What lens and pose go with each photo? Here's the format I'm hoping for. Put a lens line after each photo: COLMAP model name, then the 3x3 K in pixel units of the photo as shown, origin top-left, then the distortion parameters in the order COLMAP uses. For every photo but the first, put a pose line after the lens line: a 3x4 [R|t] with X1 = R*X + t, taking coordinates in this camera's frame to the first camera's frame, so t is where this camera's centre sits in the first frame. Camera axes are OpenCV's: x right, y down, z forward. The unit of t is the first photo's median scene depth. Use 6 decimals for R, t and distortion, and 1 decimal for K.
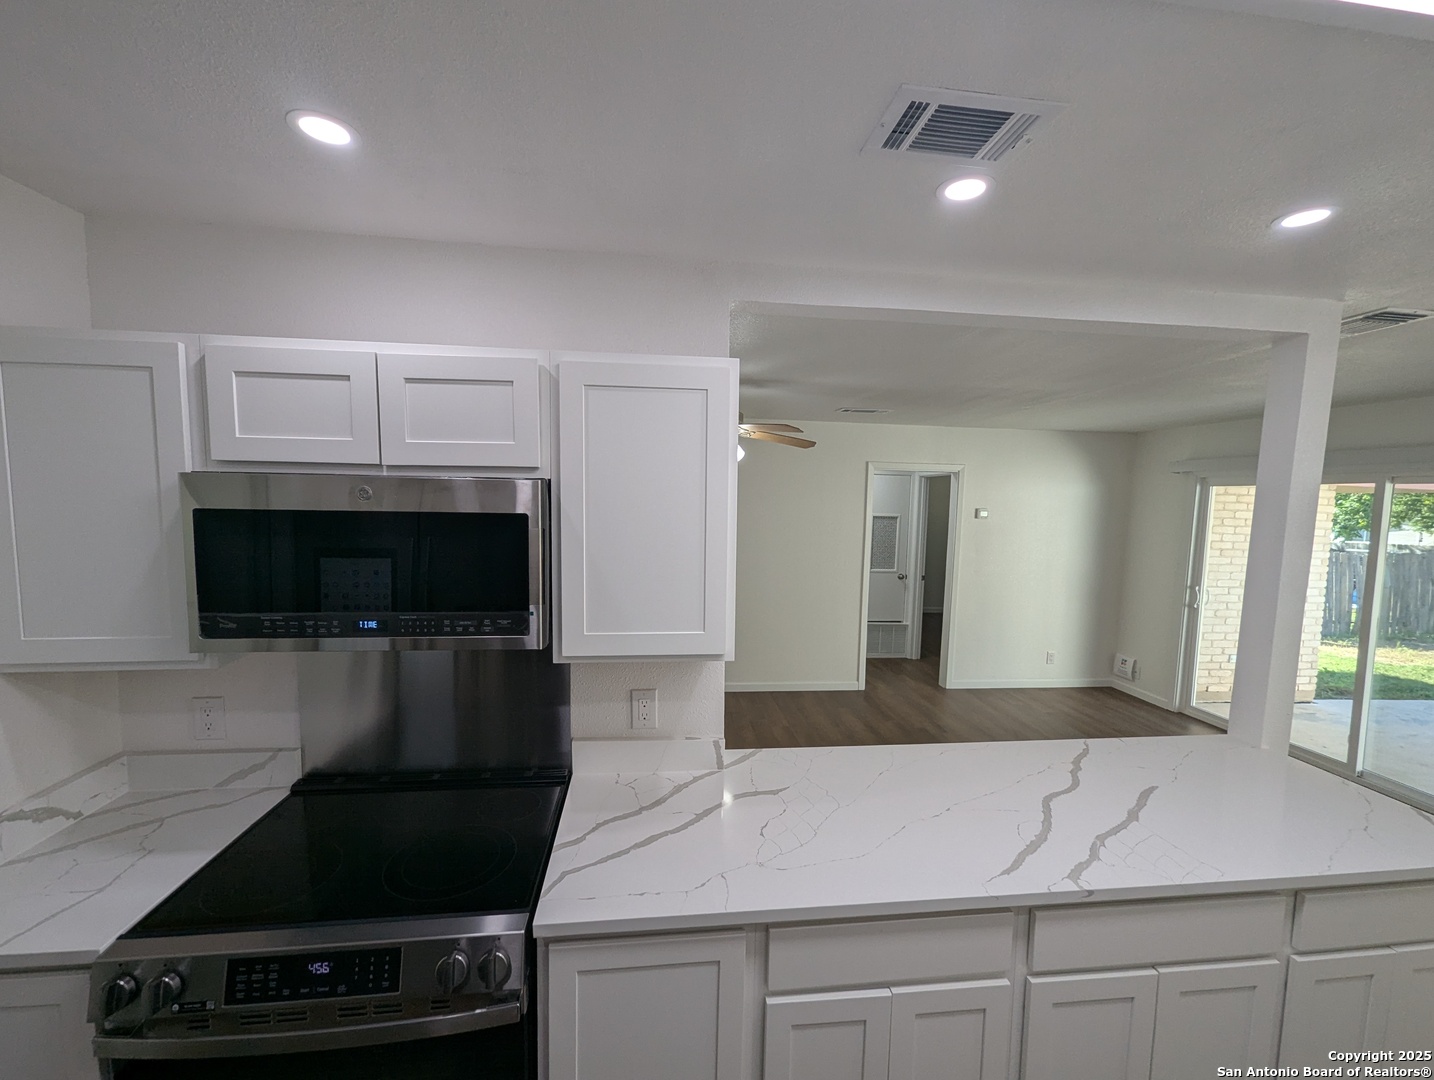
lens RADIAL K [[584.3, 0, 719.6], [0, 584.3, 546.5], [0, 0, 1]] dist [0.003226, 0.000221]
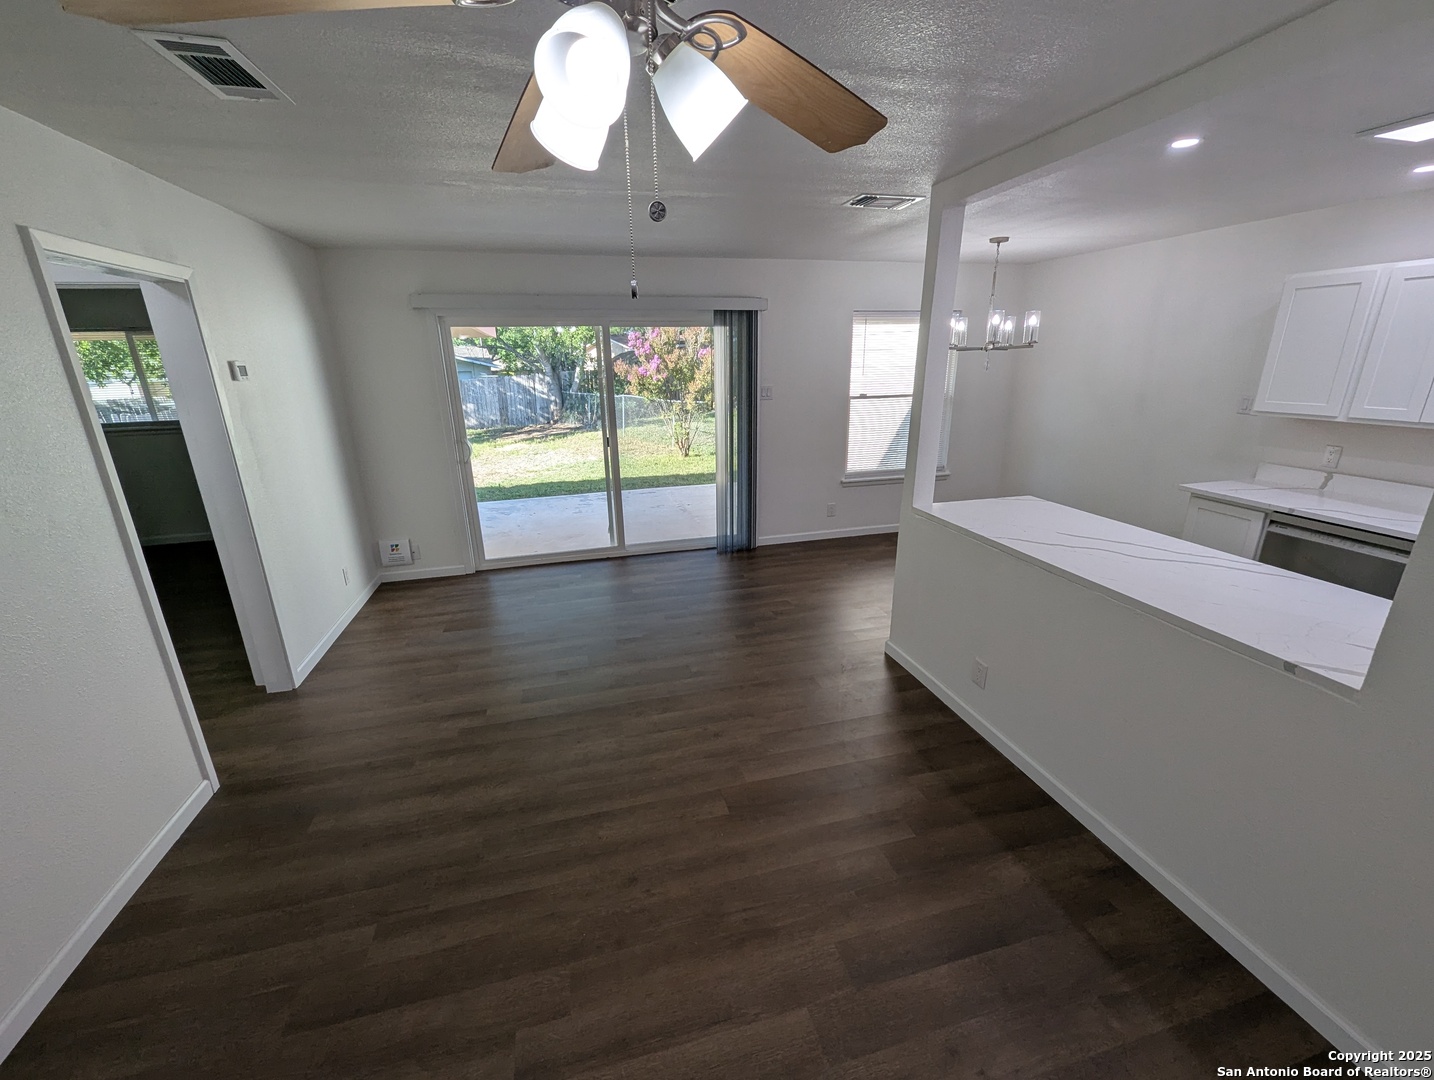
lens RADIAL K [[584.3, 0, 722.7], [0, 584.3, 546.7], [0, 0, 1]] dist [0.003226, 0.000221]
pose [[-0.150639, -0.313716, 0.937491, -0.184437], [0.088427, 0.940236, 0.328843, -0.042756], [-0.984626, 0.132436, -0.113896, 0.687199]]
